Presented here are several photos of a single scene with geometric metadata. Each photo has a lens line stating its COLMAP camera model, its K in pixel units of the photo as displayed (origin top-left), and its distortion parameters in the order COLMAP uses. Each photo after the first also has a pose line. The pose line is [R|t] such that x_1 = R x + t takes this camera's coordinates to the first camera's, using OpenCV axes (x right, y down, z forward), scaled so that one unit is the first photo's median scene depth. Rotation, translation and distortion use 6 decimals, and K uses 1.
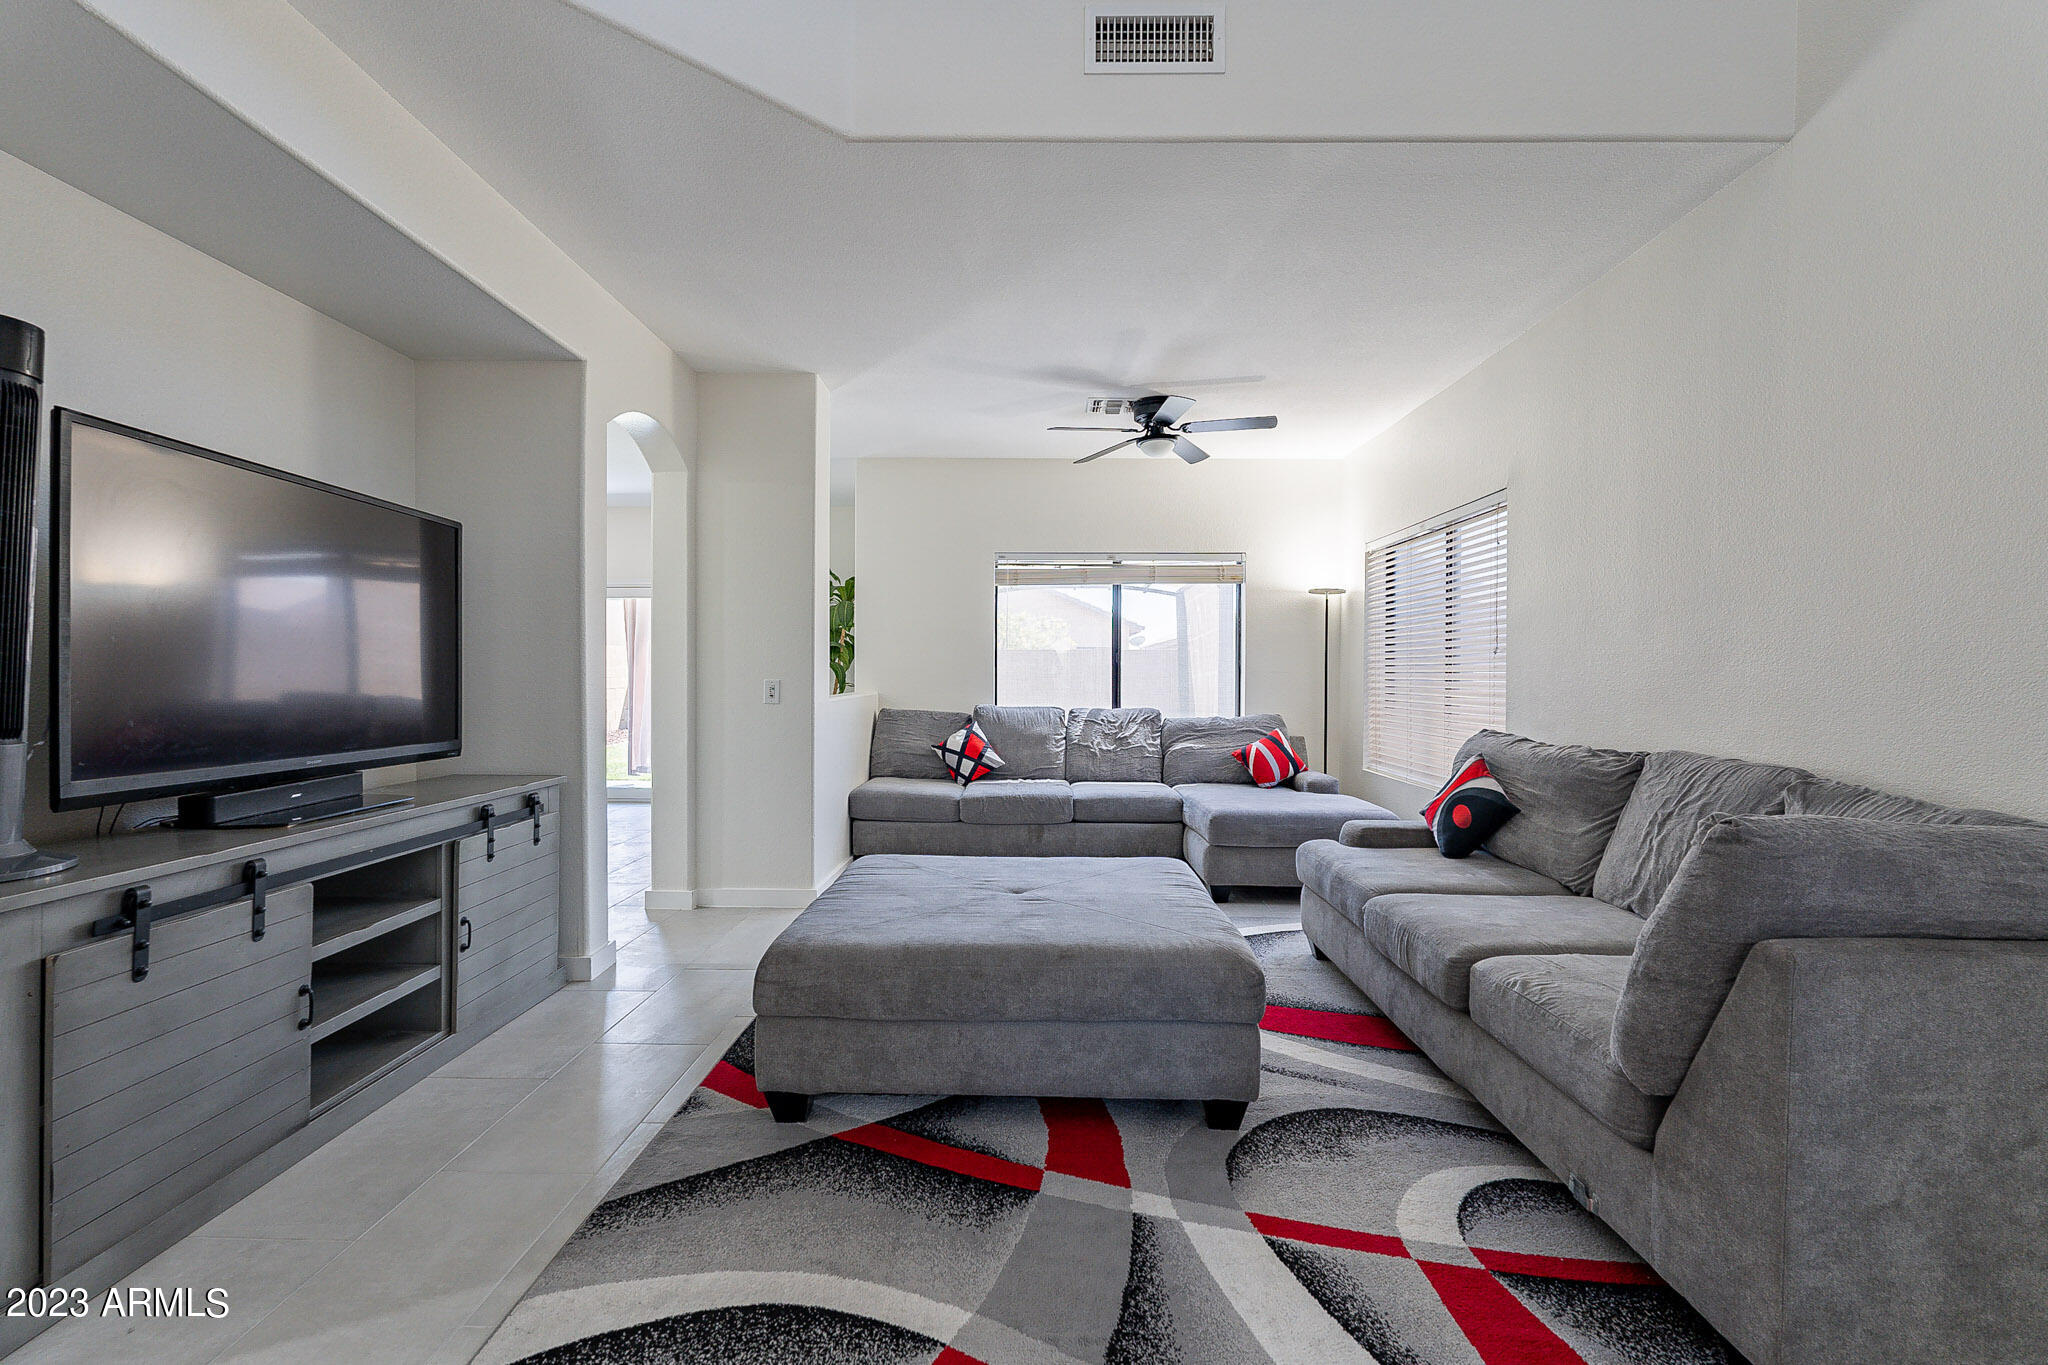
lens RADIAL K [[904.4, 0, 1031.8], [0, 904.4, 679.9], [0, 0, 1]] dist [-0.006486, 0.000702]
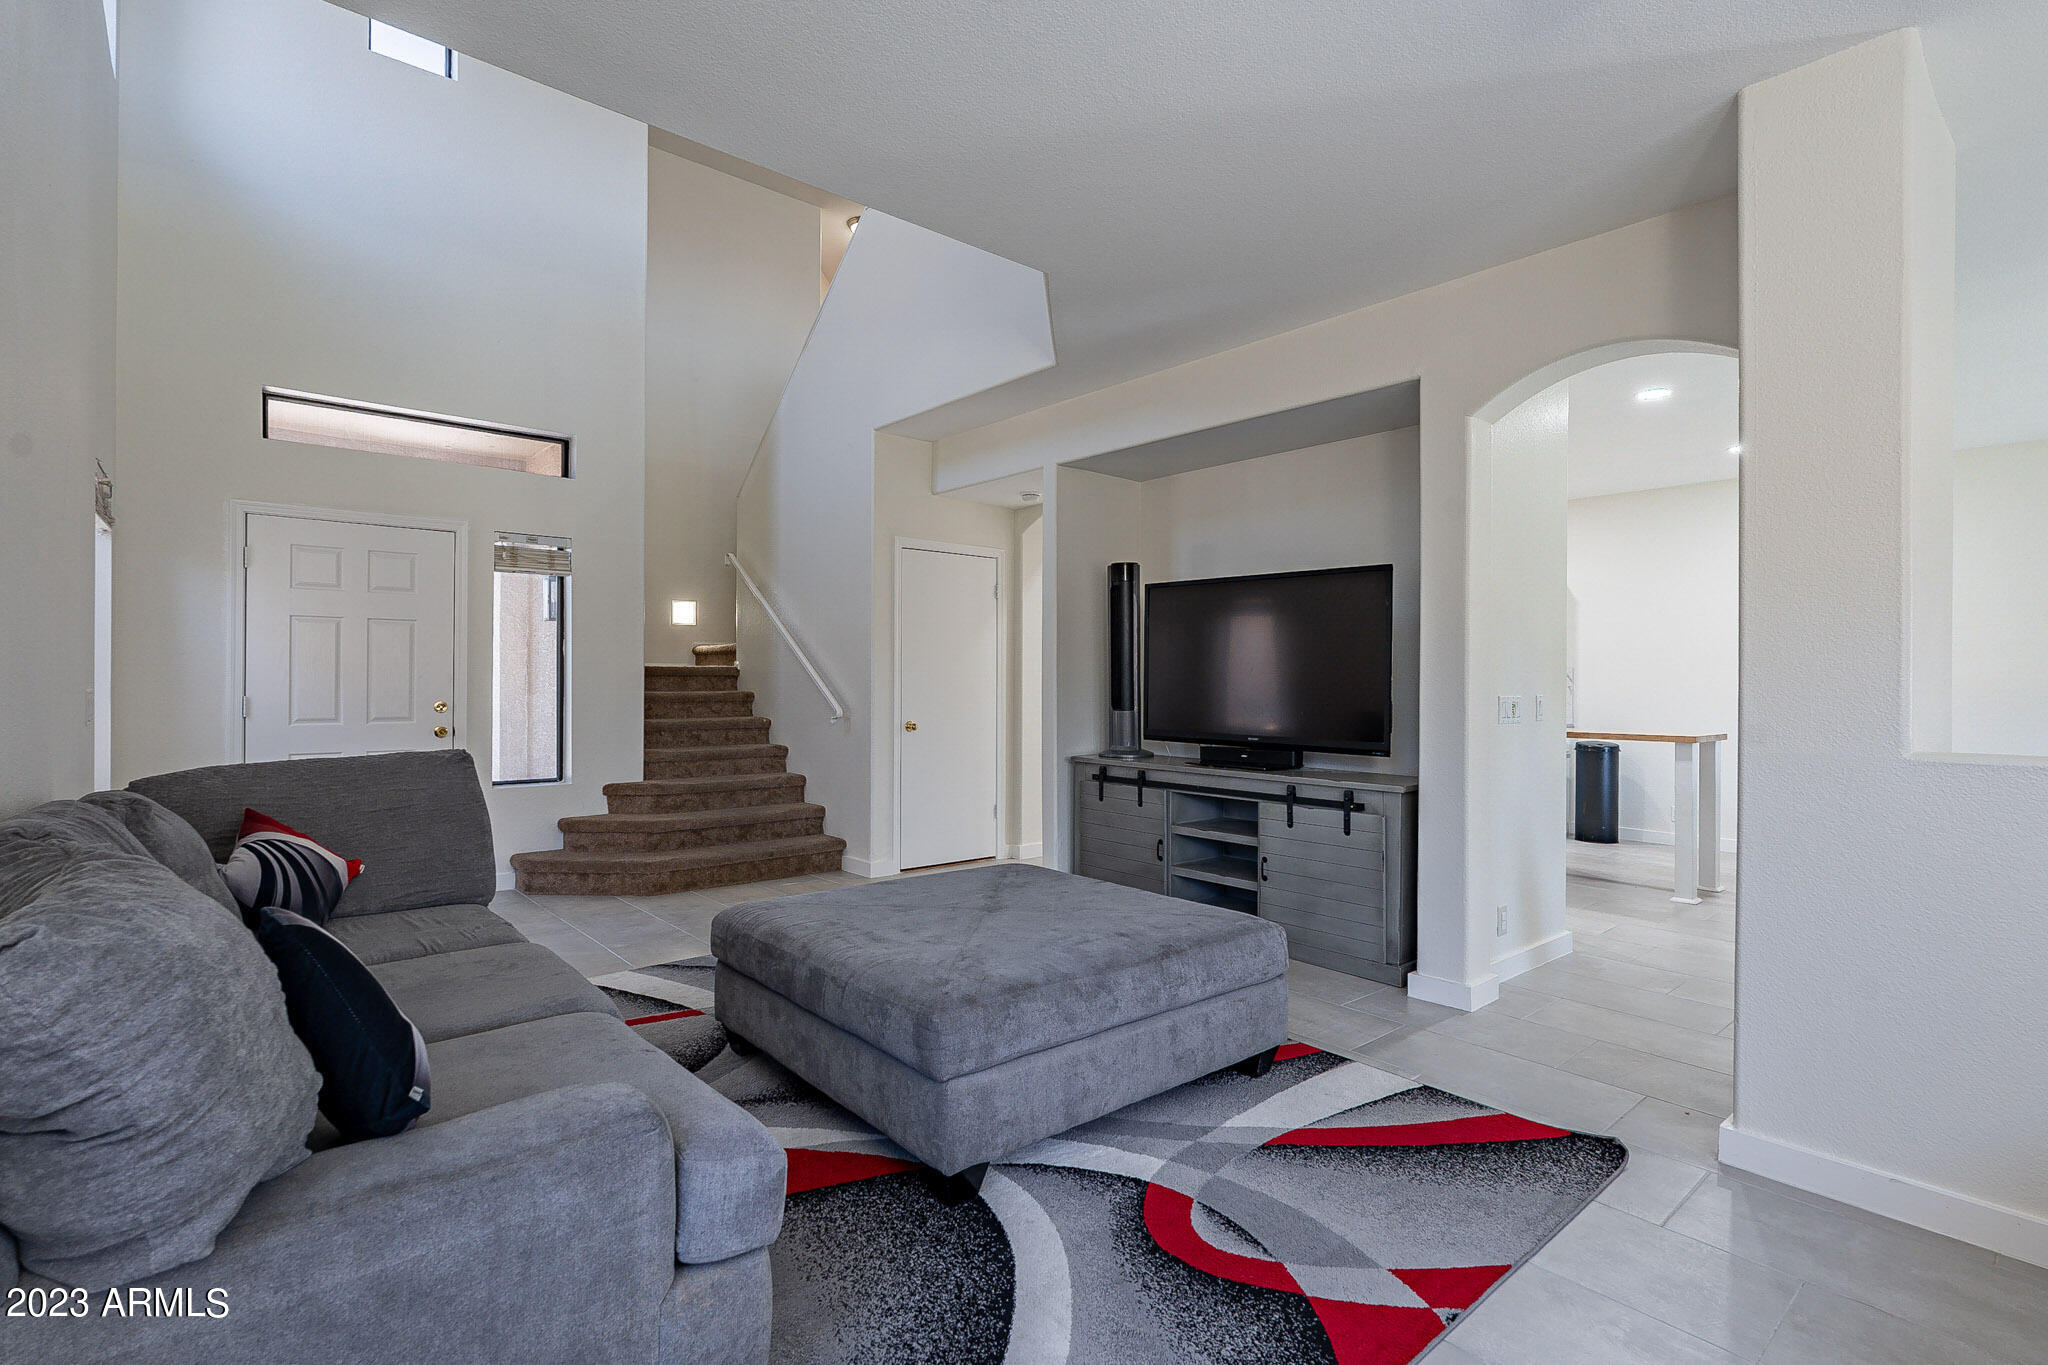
lens RADIAL K [[980.7, 0, 1028.1], [0, 980.7, 678.2], [0, 0, 1]] dist [-0.004128, -0.000367]
pose [[-0.750793, -0.012509, -0.660419, 0.526890], [-0.014653, 0.999890, -0.002282, -0.010530], [0.660374, 0.007964, -0.750894, 1.457697]]
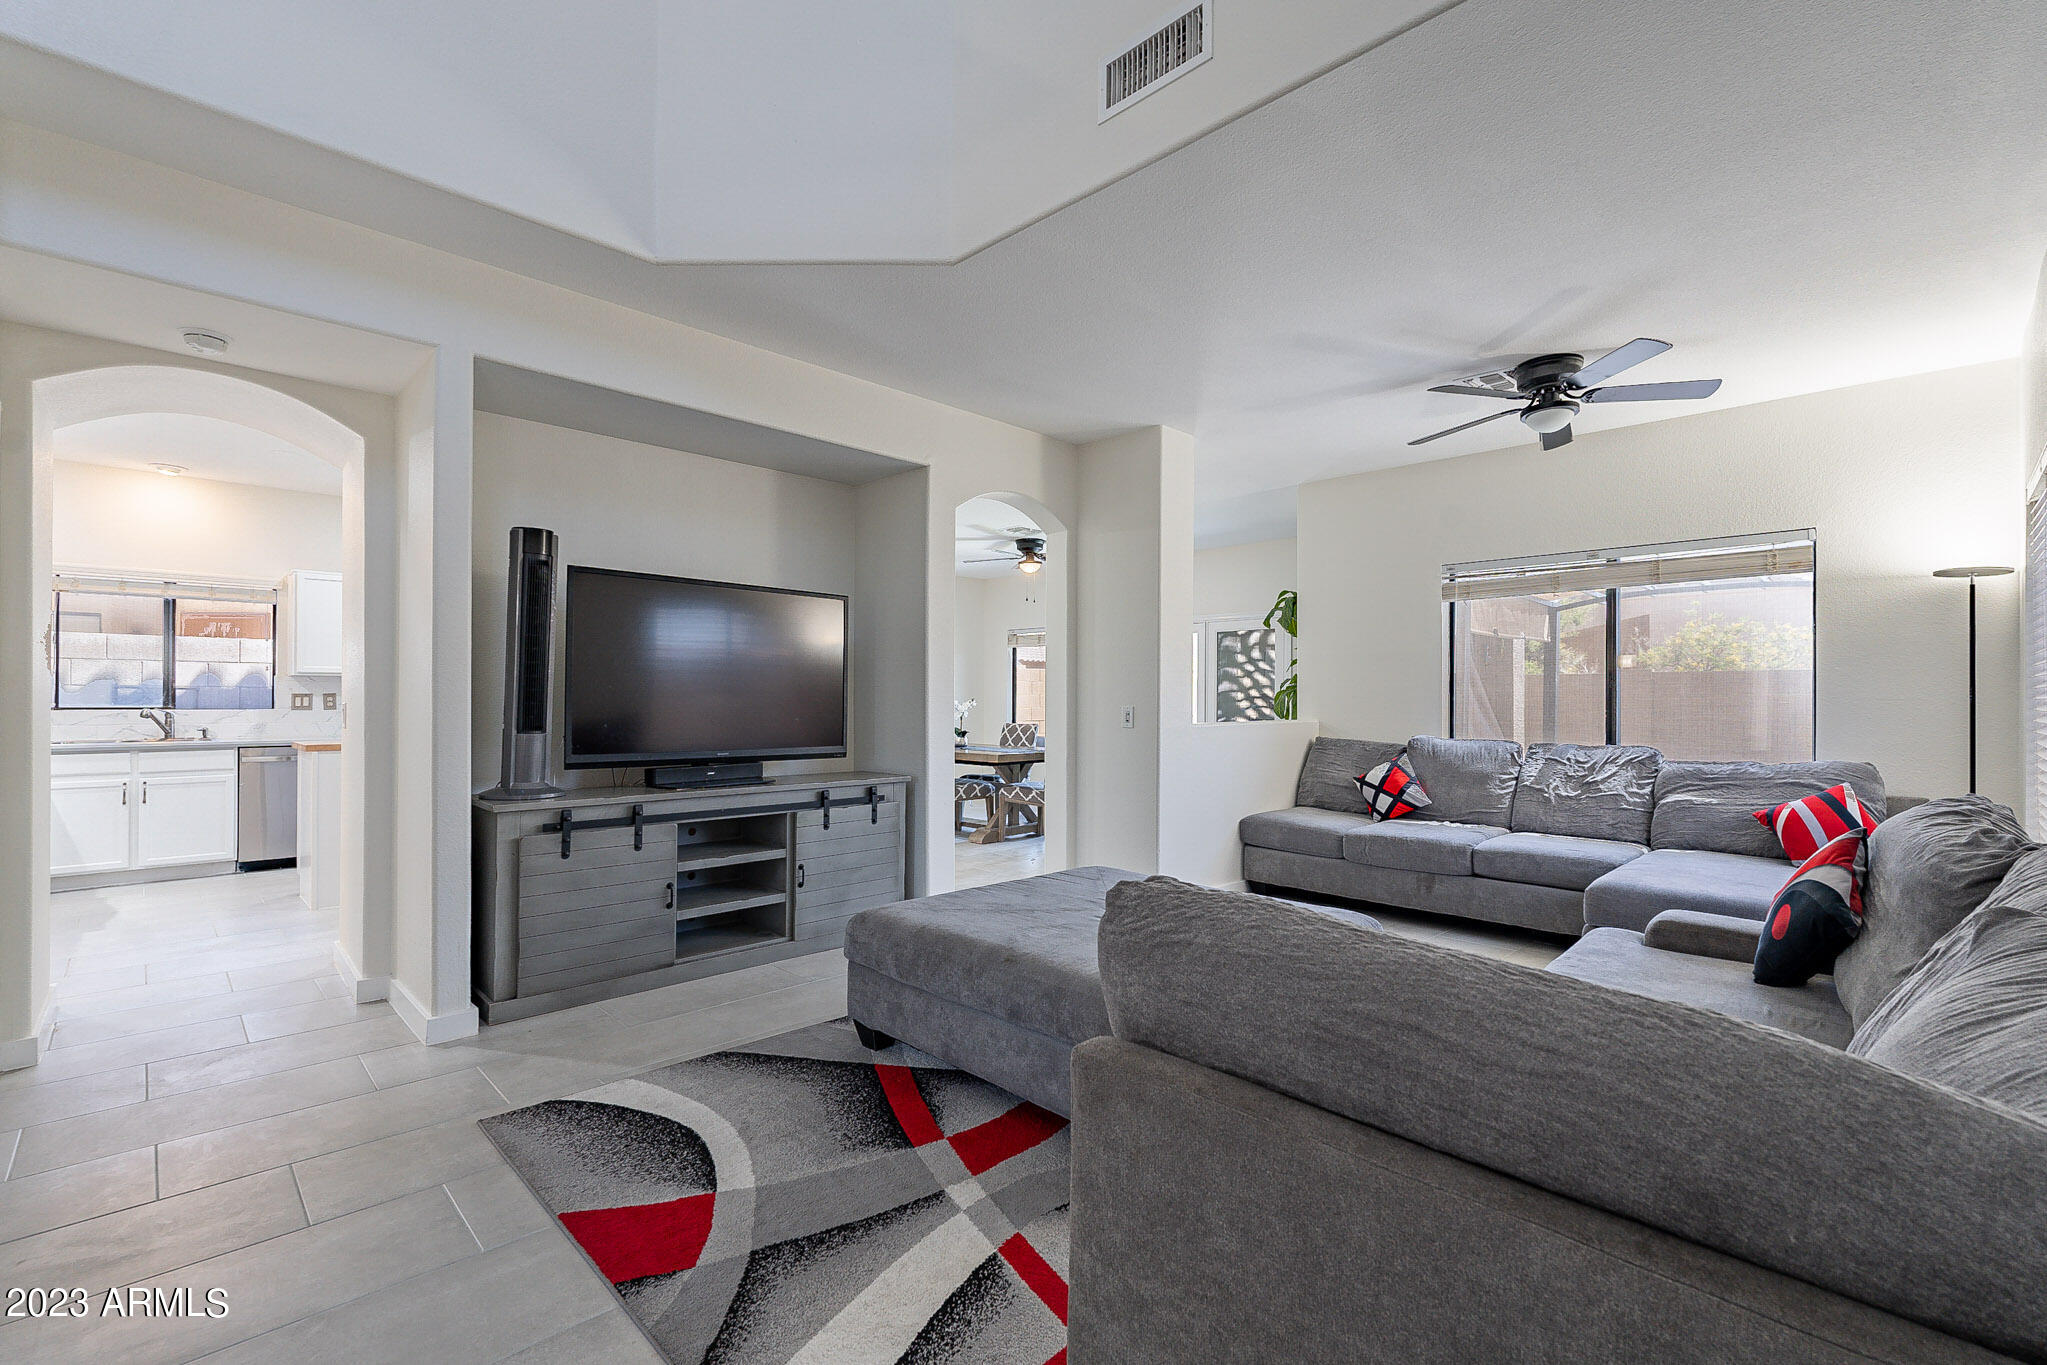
lens RADIAL K [[903.9, 0, 1025.0], [0, 903.9, 691.7], [0, 0, 1]] dist [-0.006486, 0.000702]
pose [[0.709686, -0.006656, -0.704487, 0.517416], [-0.005956, 0.999863, -0.015447, -0.000594], [0.704493, 0.015158, 0.709549, 0.150018]]
